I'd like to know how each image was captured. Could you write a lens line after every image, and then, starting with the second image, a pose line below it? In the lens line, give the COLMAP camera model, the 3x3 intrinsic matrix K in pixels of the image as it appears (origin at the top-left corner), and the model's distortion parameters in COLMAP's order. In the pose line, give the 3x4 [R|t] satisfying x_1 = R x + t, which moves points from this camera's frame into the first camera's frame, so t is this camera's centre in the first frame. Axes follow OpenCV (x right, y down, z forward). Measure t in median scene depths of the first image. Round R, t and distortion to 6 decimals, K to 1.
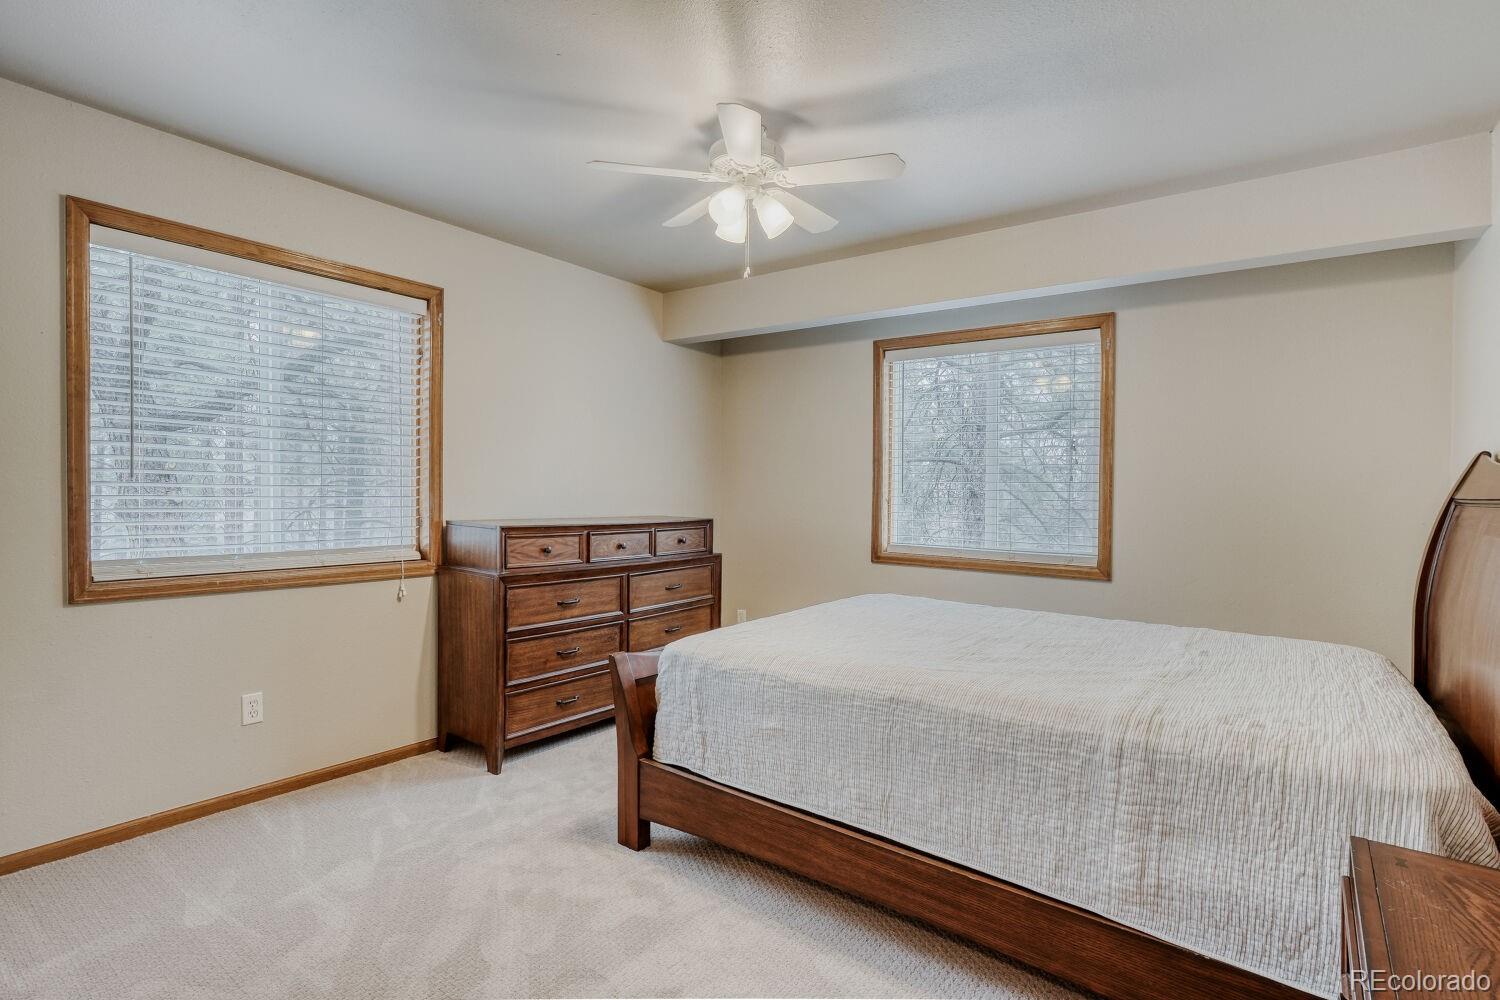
lens RADIAL K [[740.4, 0, 757.5], [0, 740.4, 507.0], [0, 0, 1]] dist [-0.020696, -0.000843]
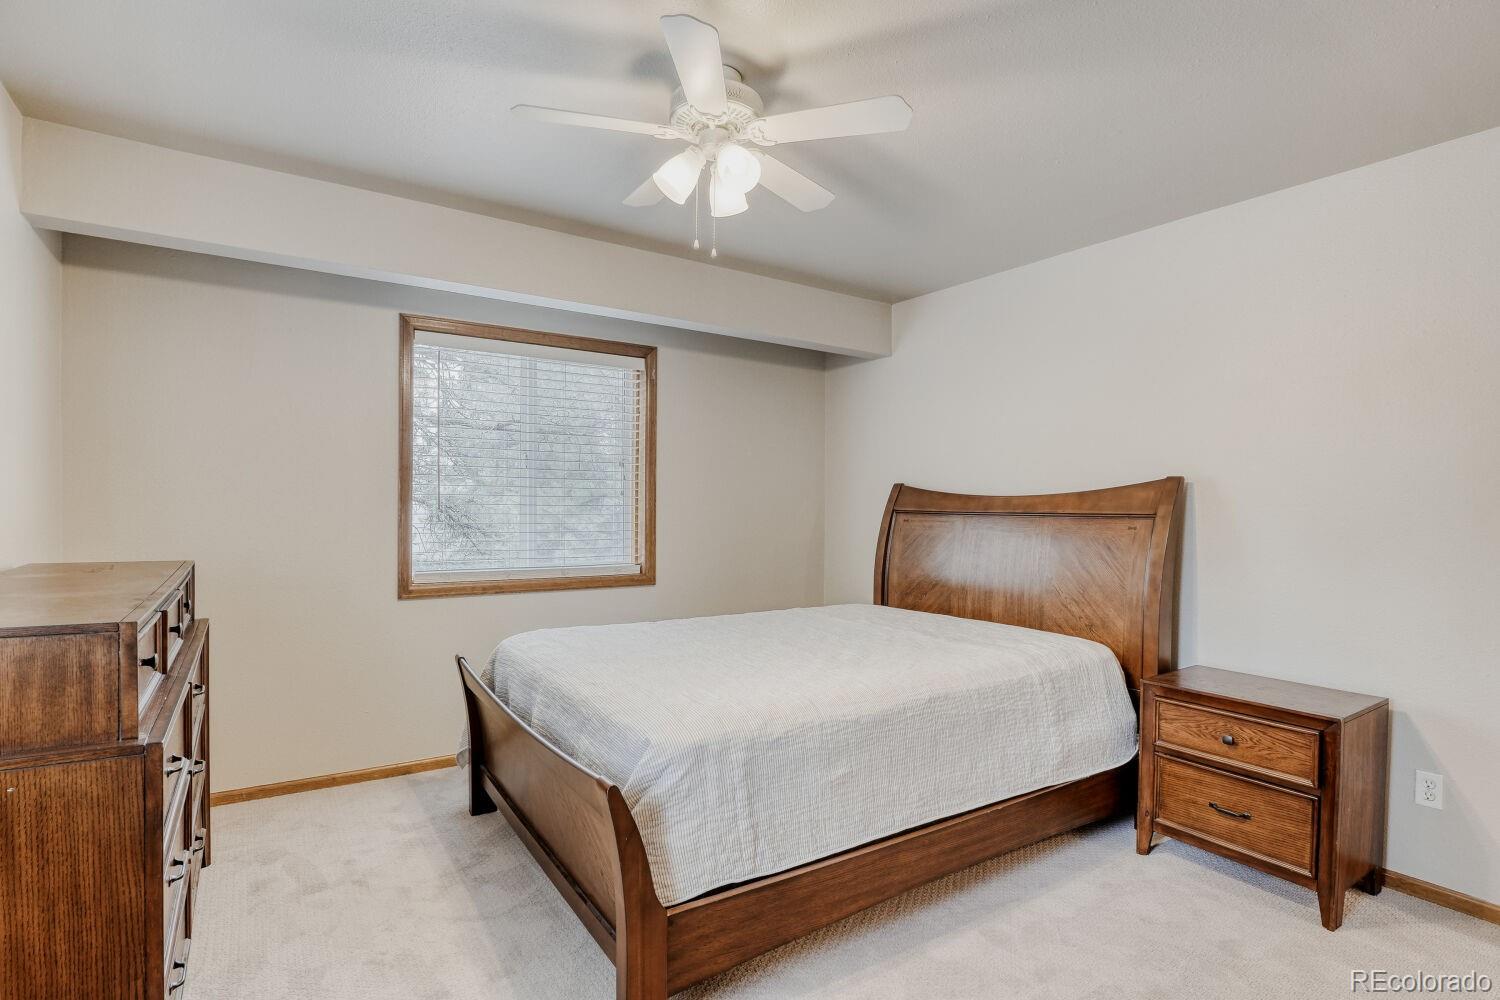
lens RADIAL K [[740.4, 0, 758.4], [0, 740.4, 498.7], [0, 0, 1]] dist [-0.020696, -0.000843]
pose [[0.316072, -0.013256, 0.948642, -0.829452], [0.016482, 0.999828, 0.008480, -0.057988], [-0.948592, 0.012955, 0.316237, 0.734795]]
